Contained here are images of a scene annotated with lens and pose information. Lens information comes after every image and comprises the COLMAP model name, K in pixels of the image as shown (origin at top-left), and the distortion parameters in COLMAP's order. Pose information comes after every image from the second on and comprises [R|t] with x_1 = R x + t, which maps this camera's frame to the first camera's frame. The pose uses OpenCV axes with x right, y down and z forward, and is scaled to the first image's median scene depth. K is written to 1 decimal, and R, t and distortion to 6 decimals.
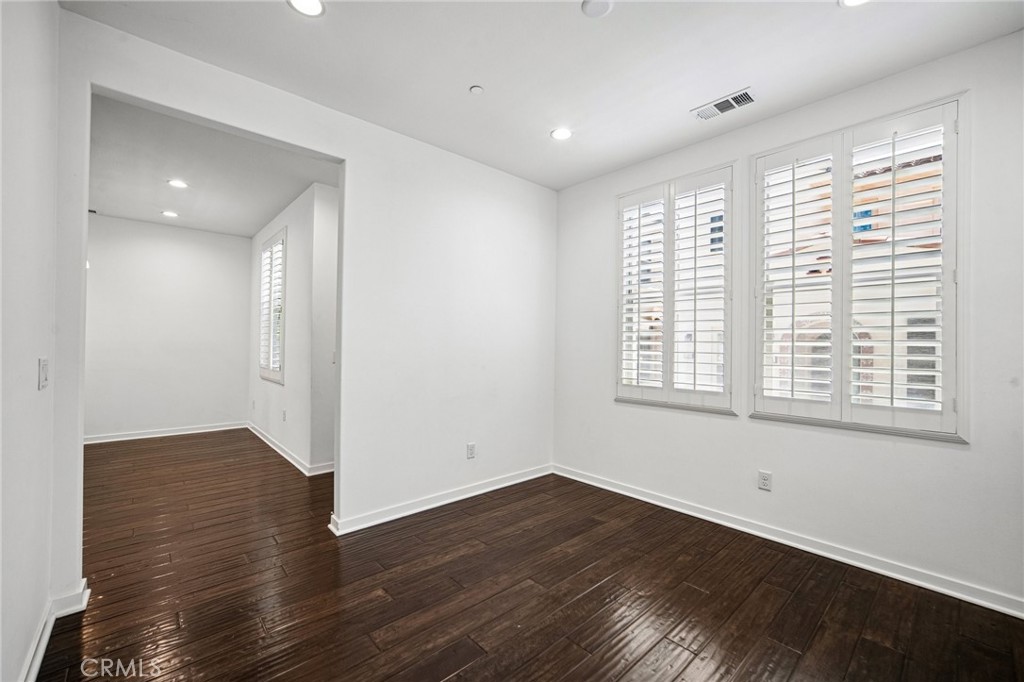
lens RADIAL K [[422.8, 0, 517.0], [0, 422.8, 344.8], [0, 0, 1]] dist [-0.004490, -0.000291]
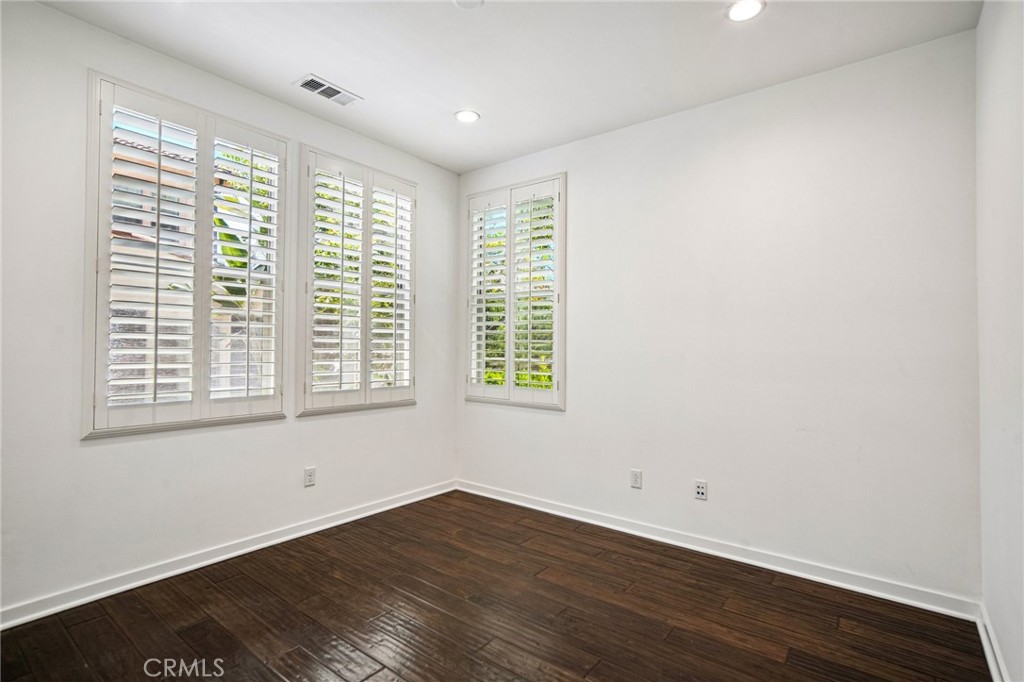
lens RADIAL K [[496.2, 0, 516.6], [0, 496.2, 343.8], [0, 0, 1]] dist [-0.006510, 0.001566]
pose [[-0.159823, -0.006858, 0.987122, -0.610551], [-0.013728, 0.999895, 0.004724, -0.004844], [-0.987050, -0.012796, -0.159900, 0.669000]]
